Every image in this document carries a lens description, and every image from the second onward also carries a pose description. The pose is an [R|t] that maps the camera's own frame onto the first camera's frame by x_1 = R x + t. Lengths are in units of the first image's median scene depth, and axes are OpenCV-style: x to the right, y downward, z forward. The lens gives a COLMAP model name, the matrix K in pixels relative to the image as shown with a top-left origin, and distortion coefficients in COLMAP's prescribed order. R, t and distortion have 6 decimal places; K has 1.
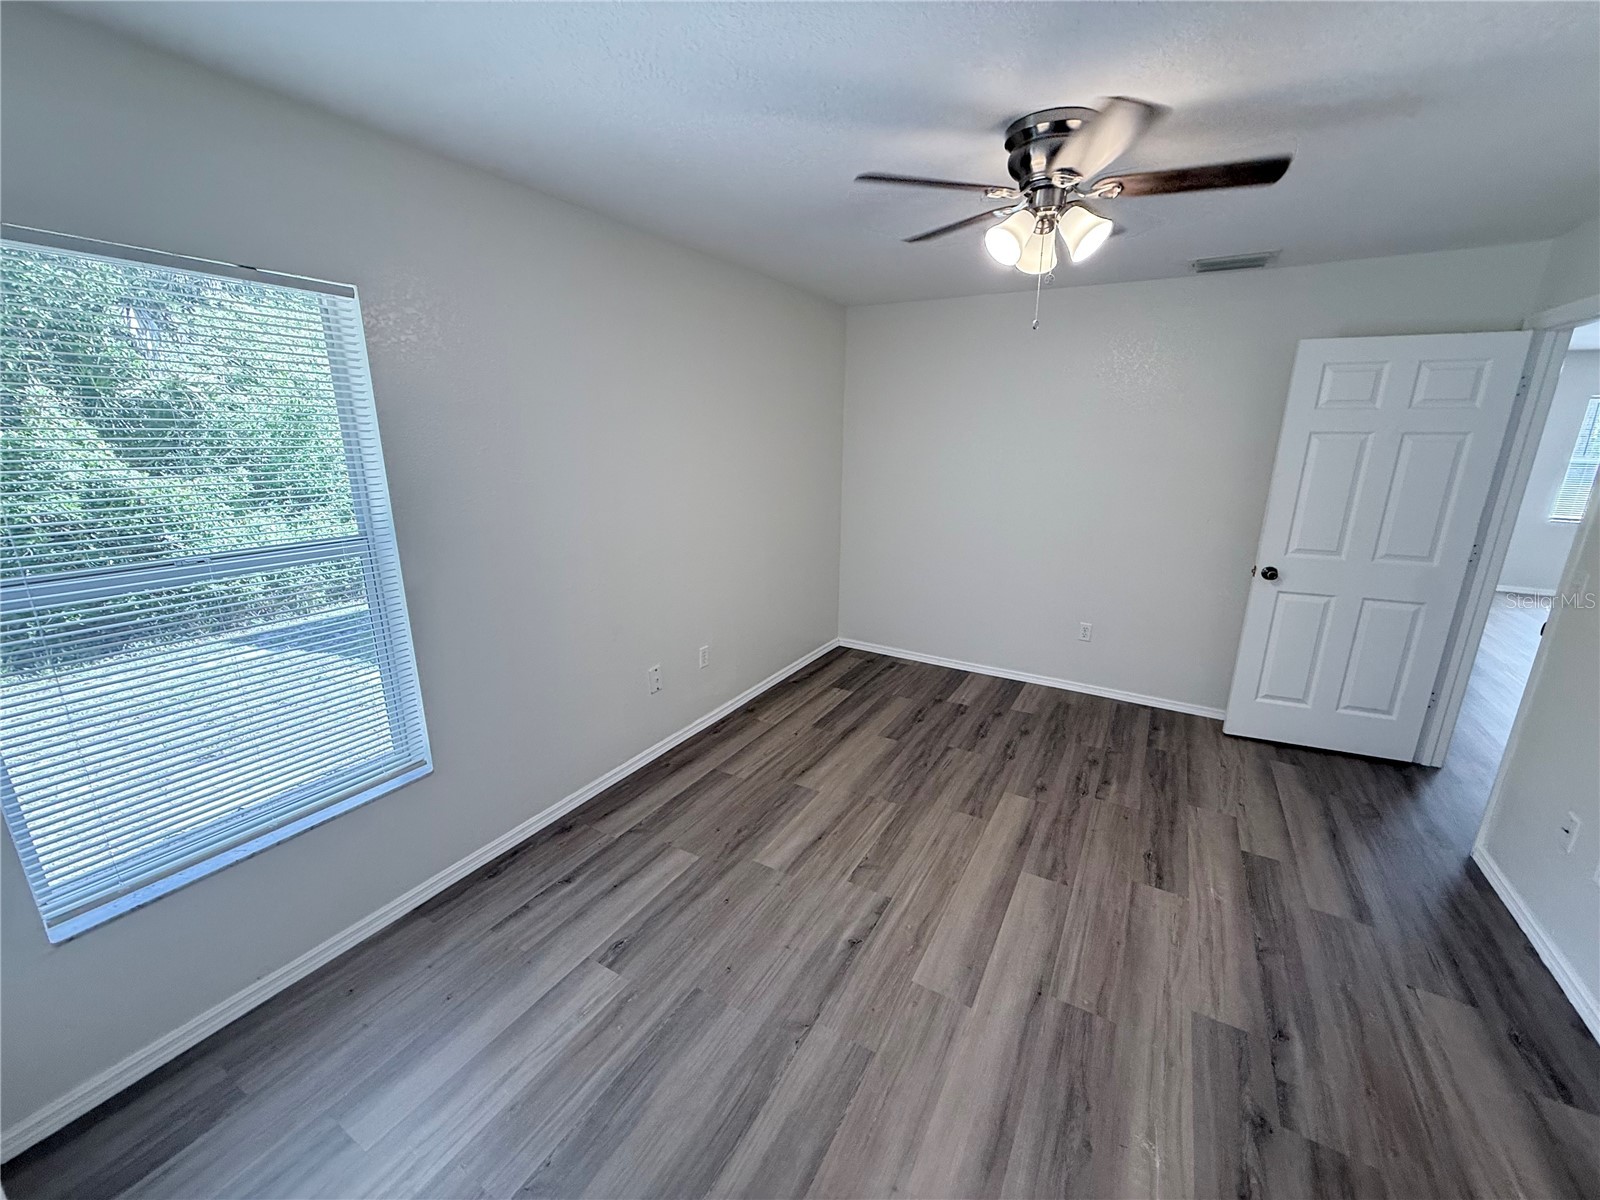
lens RADIAL K [[634.8, 0, 797.9], [0, 634.8, 598.9], [0, 0, 1]] dist [0.000789, 0.000239]
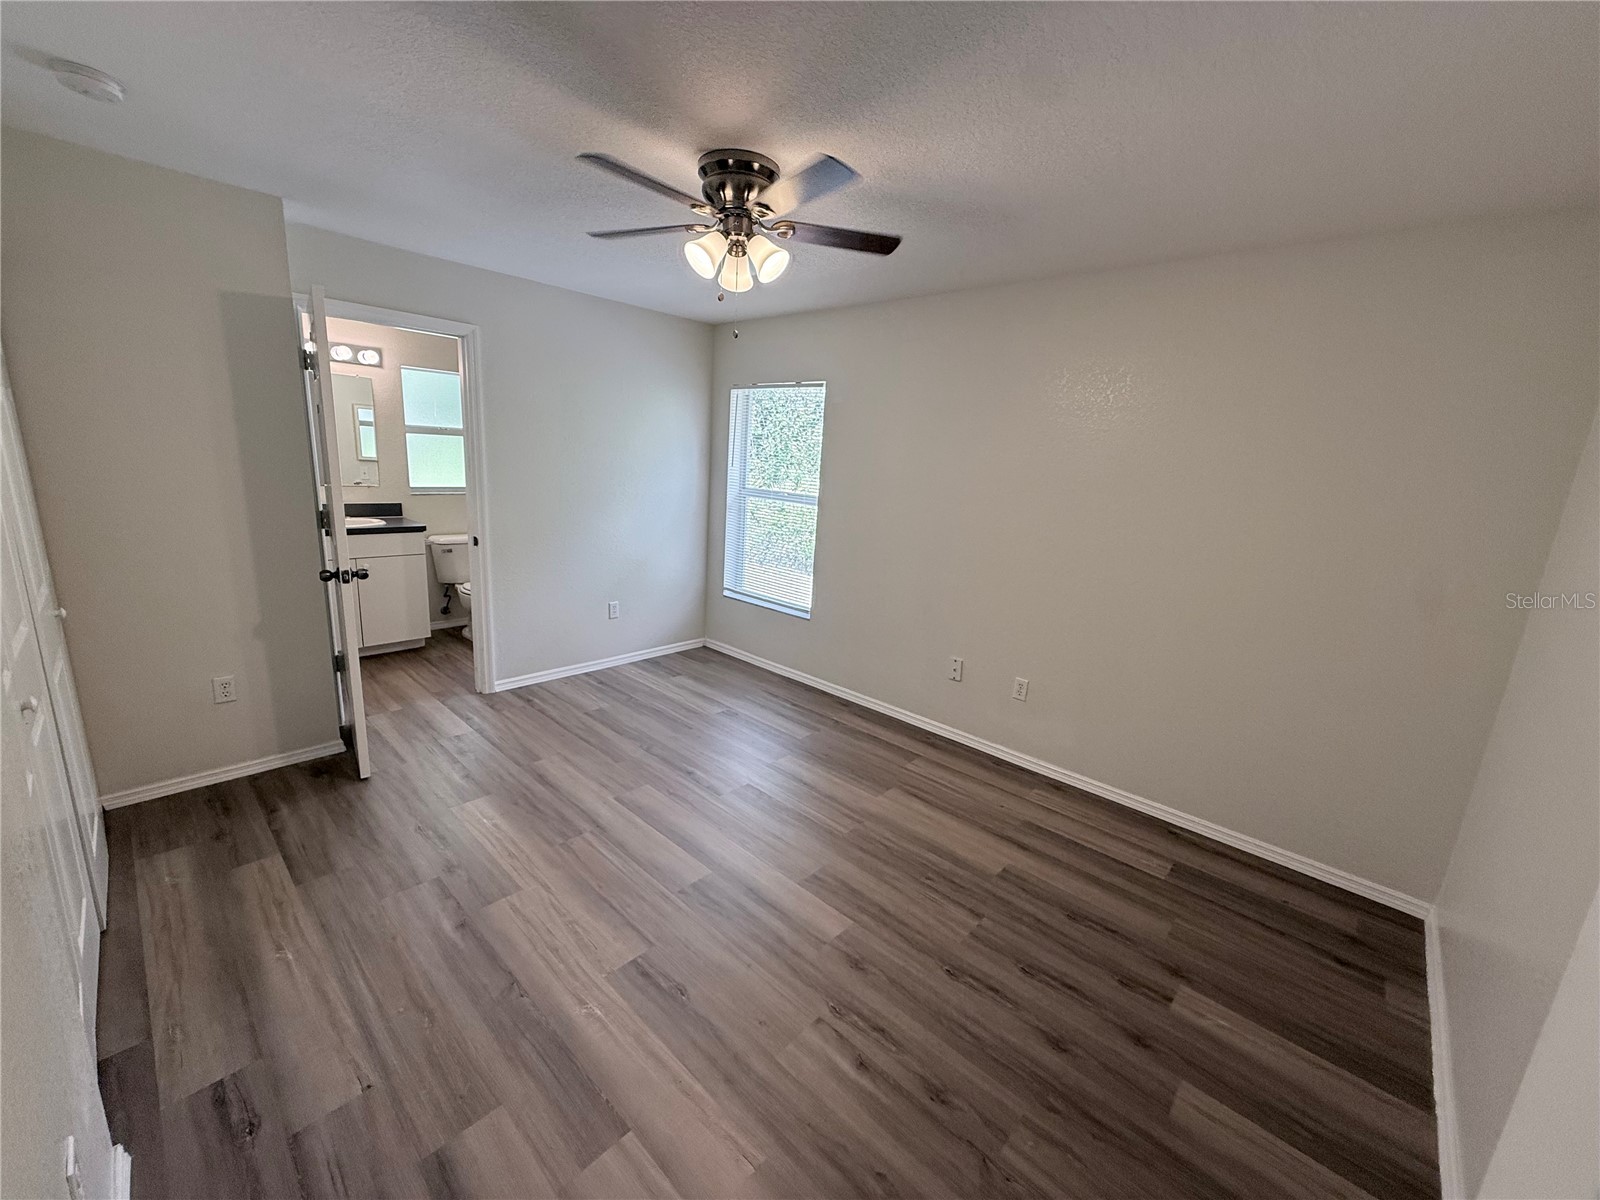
lens RADIAL K [[634.8, 0, 797.9], [0, 634.8, 598.9], [0, 0, 1]] dist [0.000789, 0.000239]
pose [[-0.215846, 0.192672, -0.957229, 1.199675], [-0.312024, 0.915326, 0.254596, -0.254623], [0.925231, 0.353632, -0.137451, 1.120737]]
